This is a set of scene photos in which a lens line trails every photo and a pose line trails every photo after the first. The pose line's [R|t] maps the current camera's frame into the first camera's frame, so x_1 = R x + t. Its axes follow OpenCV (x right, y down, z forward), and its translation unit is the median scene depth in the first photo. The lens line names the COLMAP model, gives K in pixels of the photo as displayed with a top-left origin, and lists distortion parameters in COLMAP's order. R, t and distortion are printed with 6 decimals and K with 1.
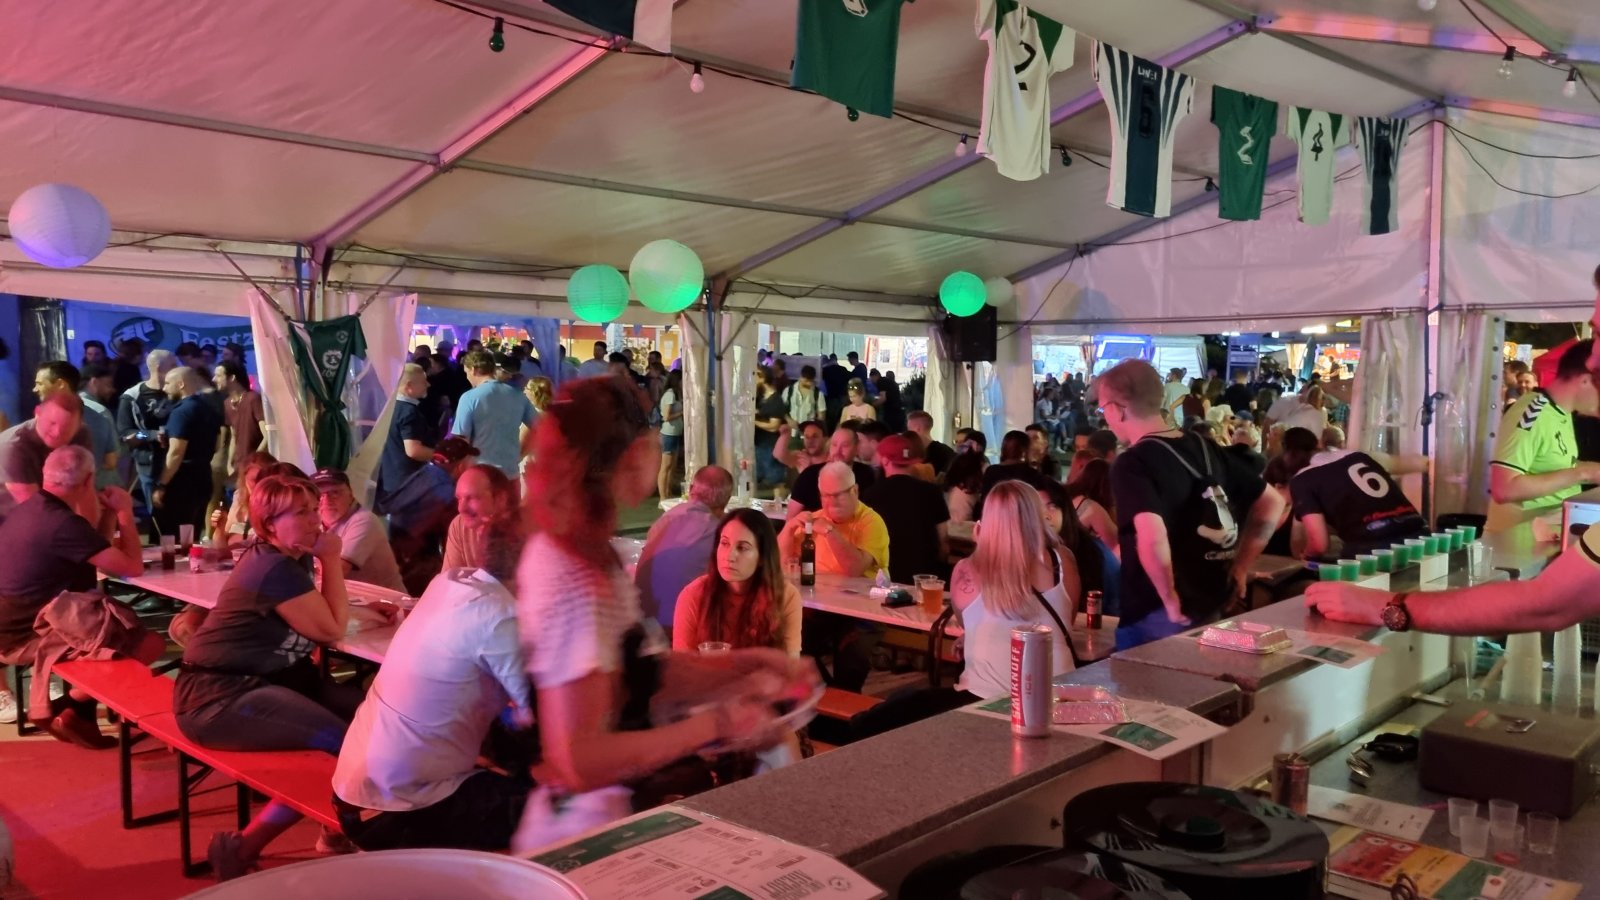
lens RADIAL K [[1234.9, 0, 841.2], [0, 1234.9, 466.6], [0, 0, 1]] dist [0.054053, -0.048557]
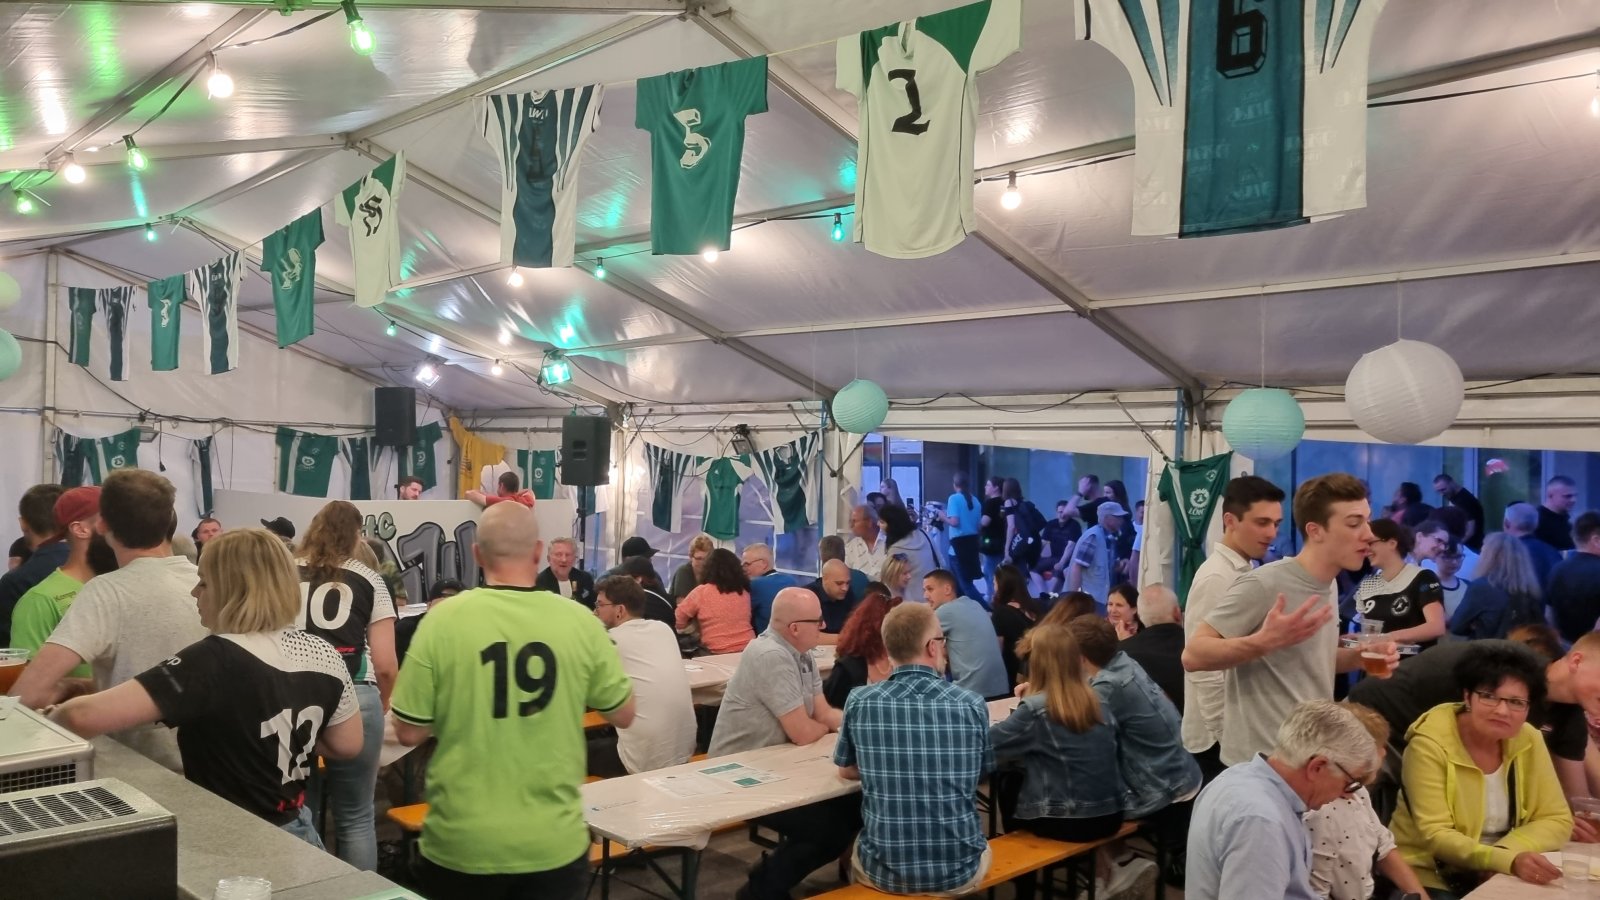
lens RADIAL K [[1234.9, 0, 784.4], [0, 1234.9, 470.8], [0, 0, 1]] dist [0.054053, -0.048557]
pose [[-0.064215, -0.000836, -0.997936, 0.644140], [-0.093410, 0.995614, 0.005177, -0.084536], [0.993555, 0.093549, -0.064011, 0.751241]]
